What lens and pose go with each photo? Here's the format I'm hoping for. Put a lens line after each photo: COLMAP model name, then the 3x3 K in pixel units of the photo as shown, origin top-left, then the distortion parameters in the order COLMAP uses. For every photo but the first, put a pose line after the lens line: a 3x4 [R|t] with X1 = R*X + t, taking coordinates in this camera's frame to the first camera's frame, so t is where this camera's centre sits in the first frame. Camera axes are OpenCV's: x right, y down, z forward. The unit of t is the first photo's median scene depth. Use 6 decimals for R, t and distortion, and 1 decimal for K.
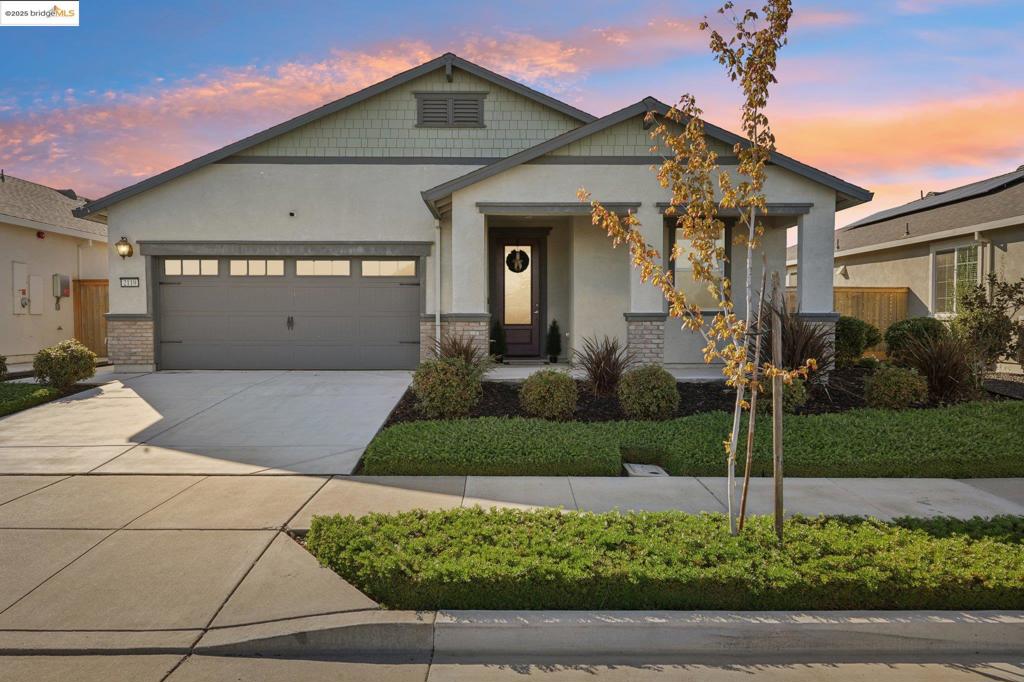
lens RADIAL K [[696.5, 0, 507.8], [0, 696.5, 340.8], [0, 0, 1]] dist [0.004123, -0.003179]
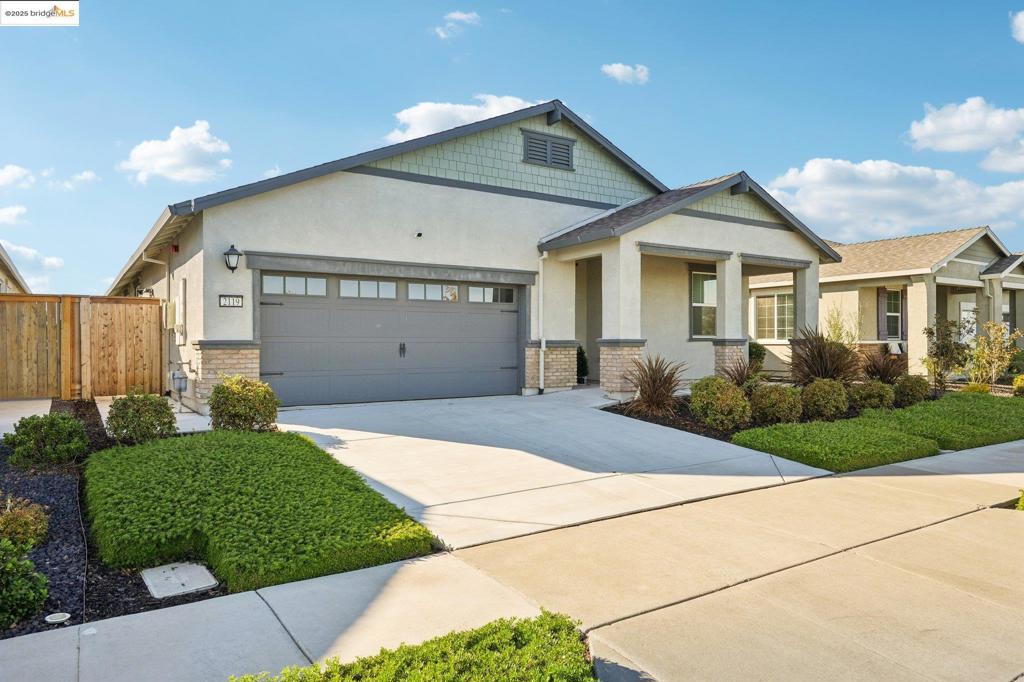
lens RADIAL K [[668.1, 0, 514.0], [0, 668.1, 344.9], [0, 0, 1]] dist [0.000565, 0.000141]
pose [[0.836113, -0.004704, 0.548537, -0.694632], [0.022660, 0.999406, -0.025970, -0.005943], [-0.548089, 0.034143, 0.835723, 0.177037]]
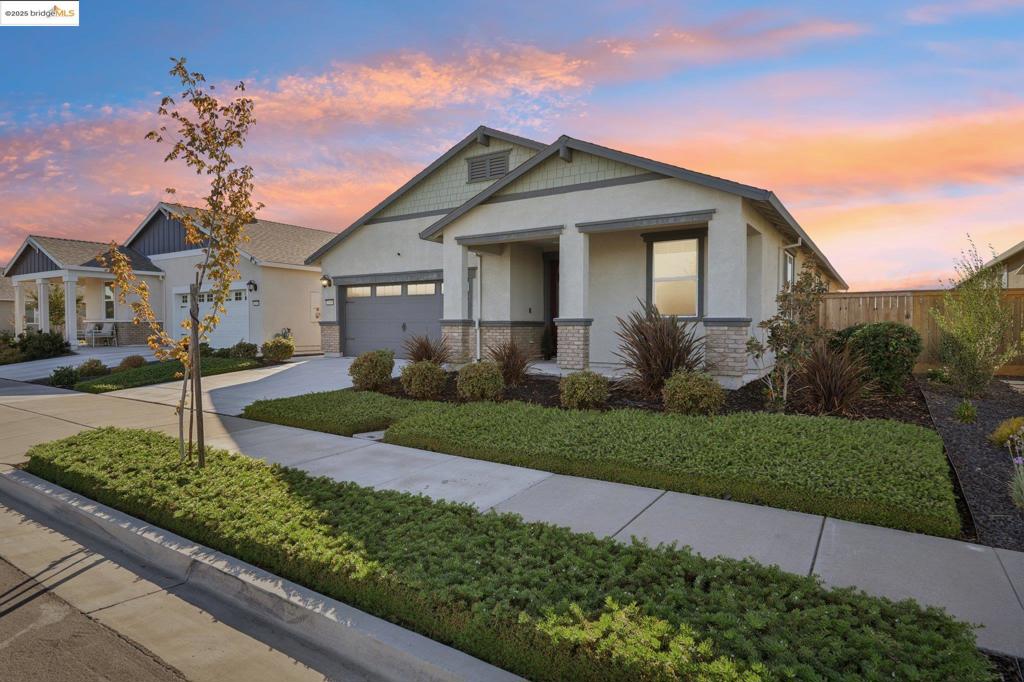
lens RADIAL K [[560.1, 0, 512.0], [0, 560.1, 341.0], [0, 0, 1]] dist [-0.003598, 0.000017]
pose [[0.832435, 0.014948, -0.553921, 0.555155], [-0.017898, 0.999840, 0.000084, 0.000509], [0.553833, 0.009844, 0.832569, 0.135934]]
